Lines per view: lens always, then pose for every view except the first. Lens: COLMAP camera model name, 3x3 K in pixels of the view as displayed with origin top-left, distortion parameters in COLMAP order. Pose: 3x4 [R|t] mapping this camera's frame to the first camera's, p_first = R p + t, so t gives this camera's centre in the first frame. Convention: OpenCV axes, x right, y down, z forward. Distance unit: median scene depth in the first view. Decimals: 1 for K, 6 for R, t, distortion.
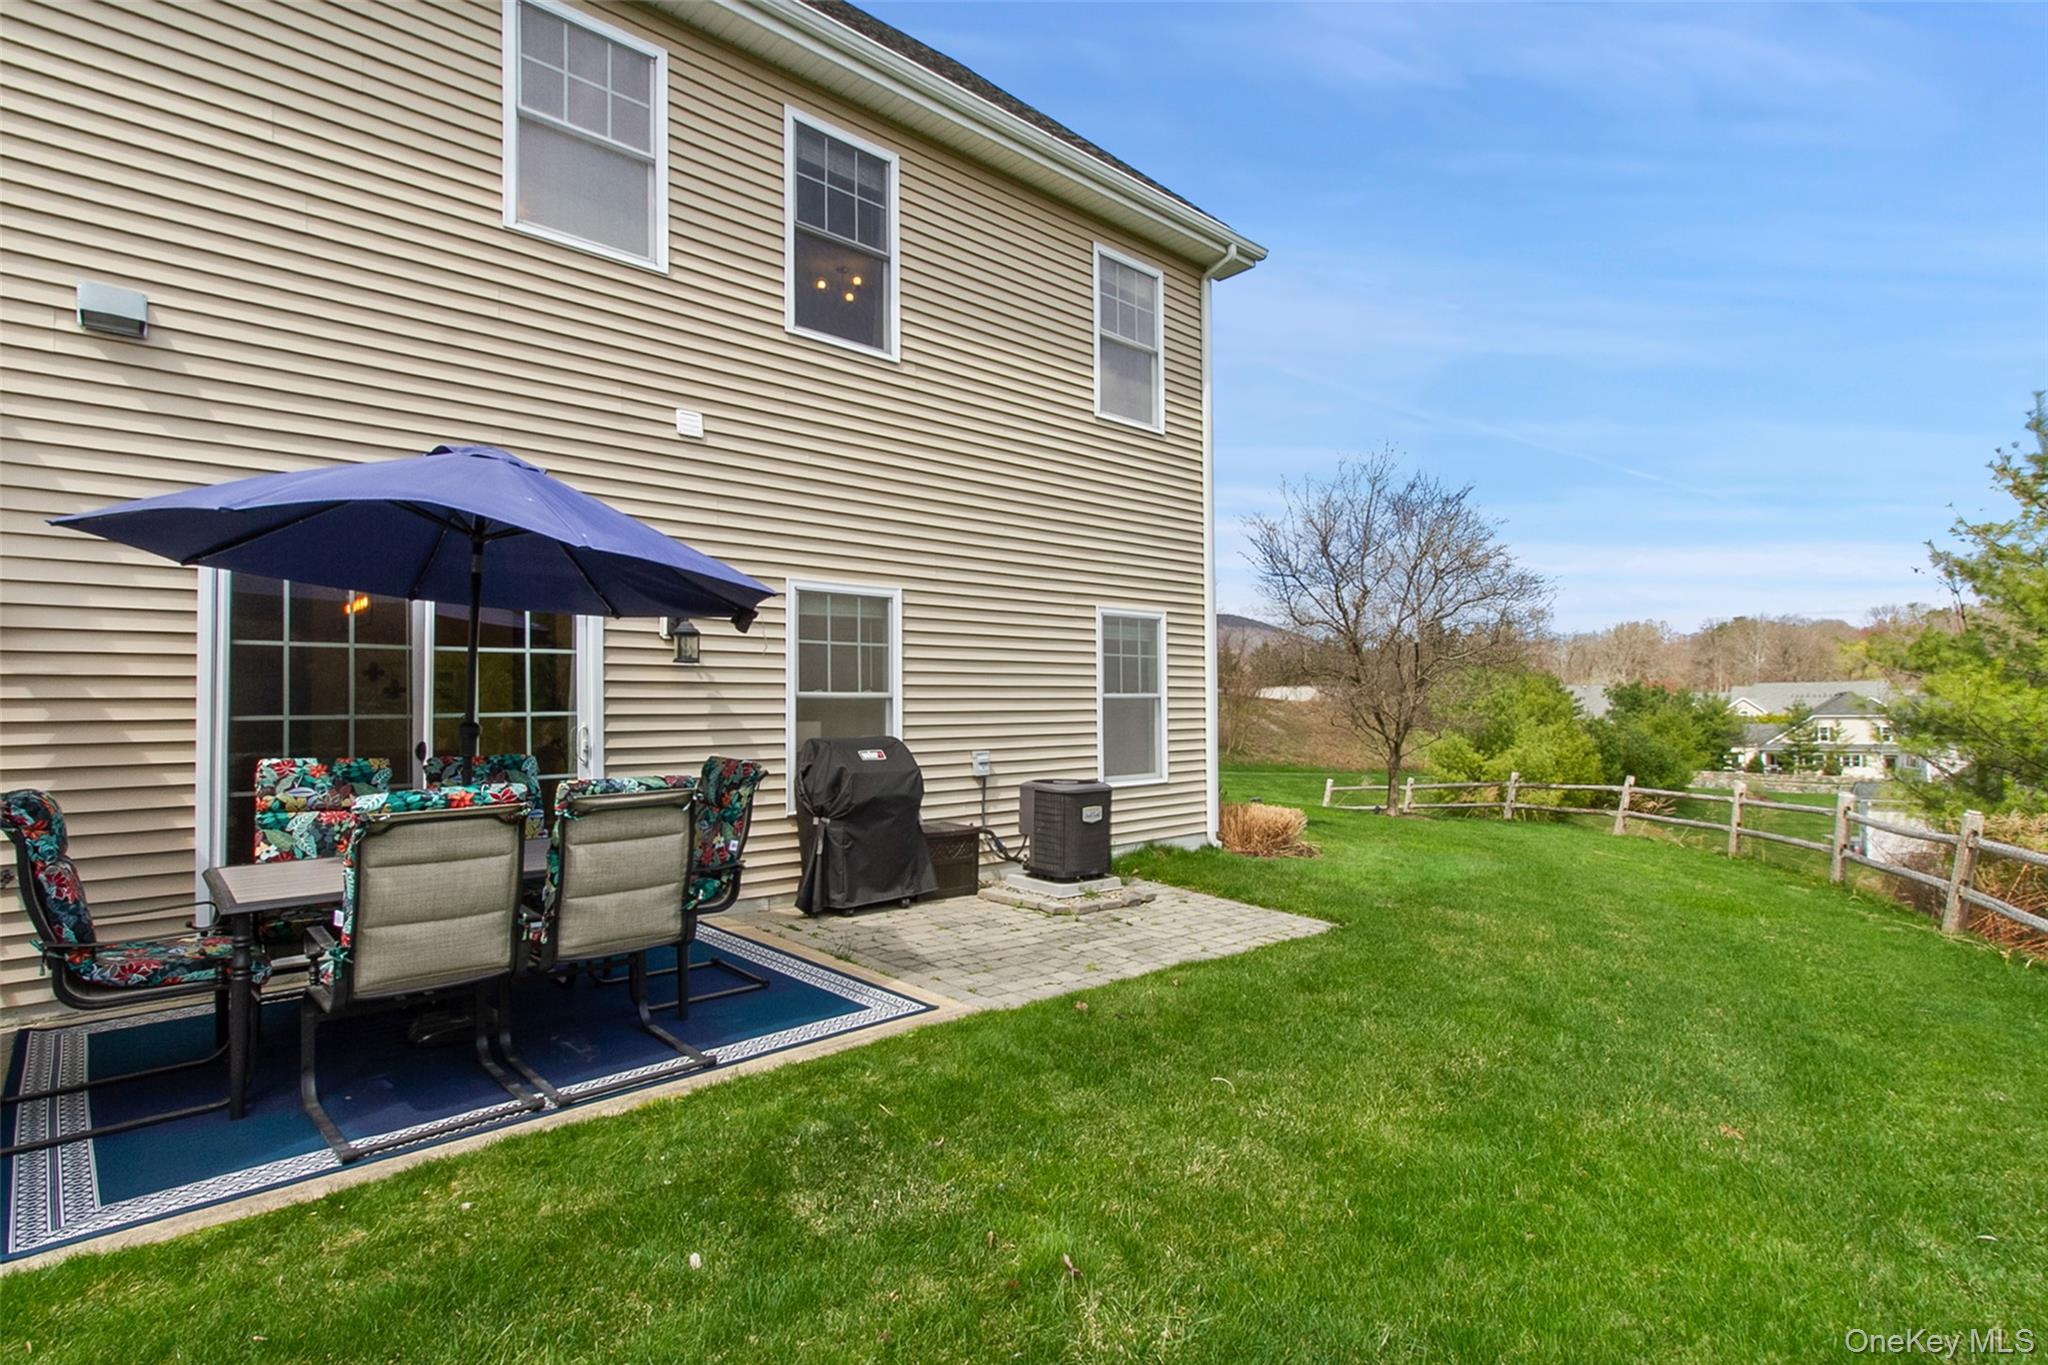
lens RADIAL K [[956.4, 0, 973.3], [0, 956.4, 680.5], [0, 0, 1]] dist [0.006556, 0.000154]
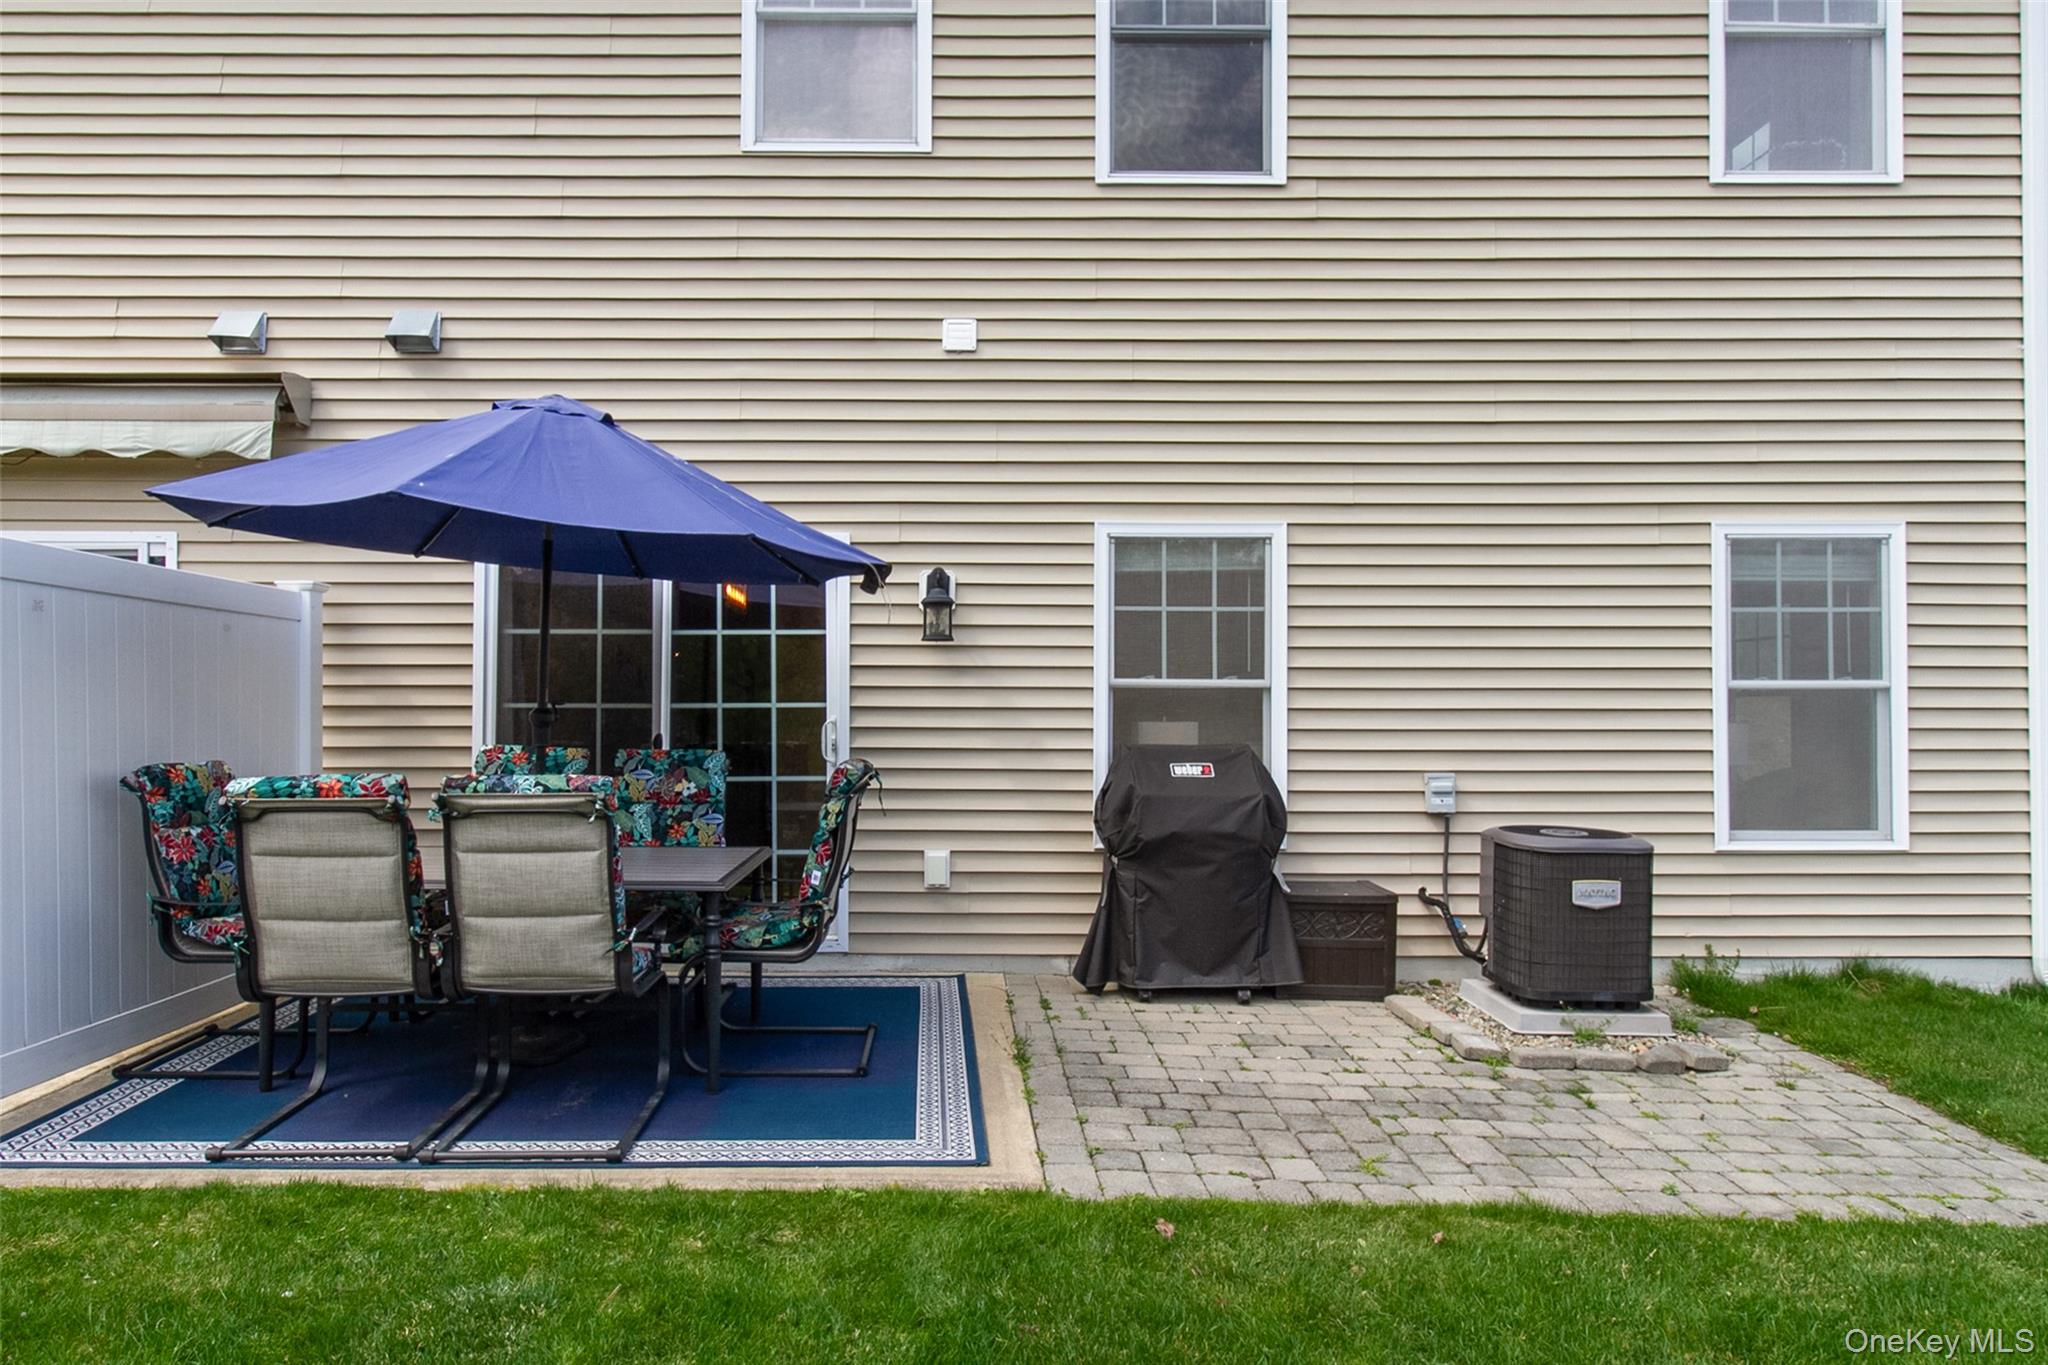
lens RADIAL K [[1142.8, 0, 979.6], [0, 1142.8, 689.5], [0, 0, 1]] dist [0.003658, -0.003358]
pose [[0.766897, -0.004700, -0.641753, 0.333983], [0.009356, 0.999949, 0.003856, 0.018281], [0.641702, -0.008962, 0.766902, 0.313445]]
